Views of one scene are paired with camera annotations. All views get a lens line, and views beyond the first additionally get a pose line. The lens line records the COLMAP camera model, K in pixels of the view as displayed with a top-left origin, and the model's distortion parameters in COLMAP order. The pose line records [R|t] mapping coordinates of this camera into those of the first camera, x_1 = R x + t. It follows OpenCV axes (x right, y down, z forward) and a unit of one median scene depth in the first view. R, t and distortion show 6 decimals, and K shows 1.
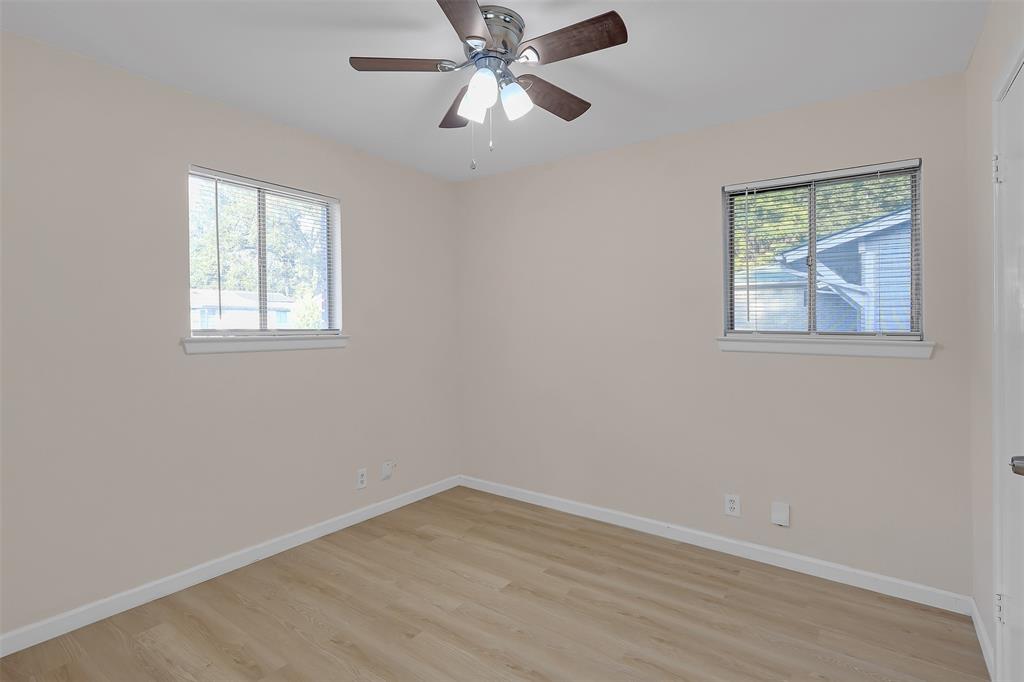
lens RADIAL K [[513.1, 0, 501.9], [0, 513.1, 339.9], [0, 0, 1]] dist [-0.003627, 0.000151]
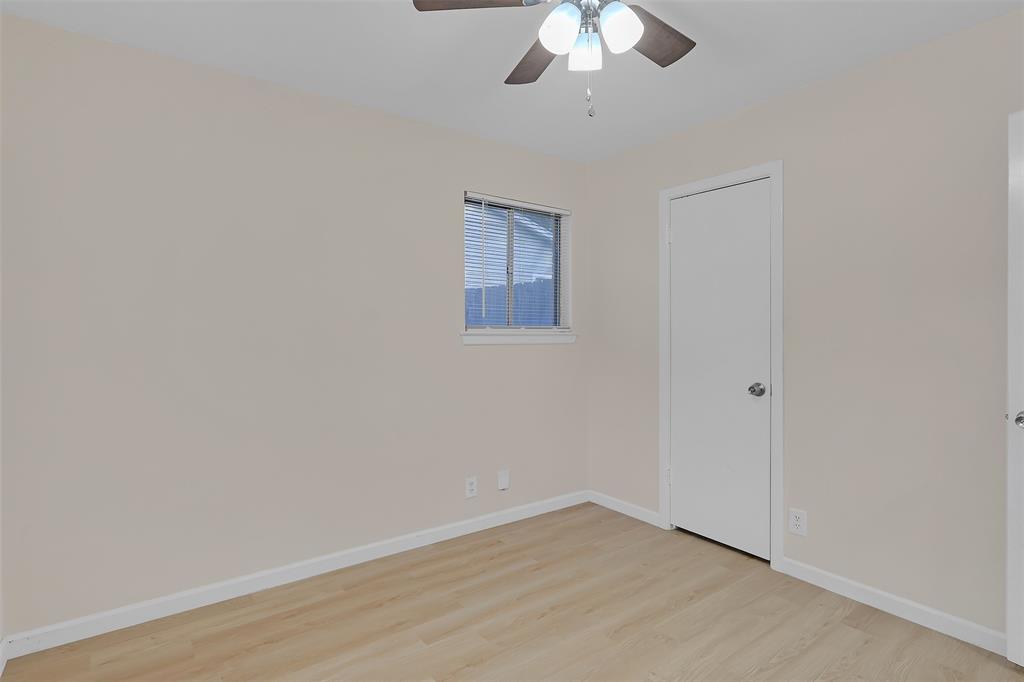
lens RADIAL K [[513.1, 0, 504.4], [0, 513.1, 332.0], [0, 0, 1]] dist [-0.003627, 0.000151]
pose [[0.298246, -0.018884, 0.954302, -0.563911], [0.023023, 0.999656, 0.012586, -0.017424], [-0.954211, 0.018217, 0.298578, 0.611504]]
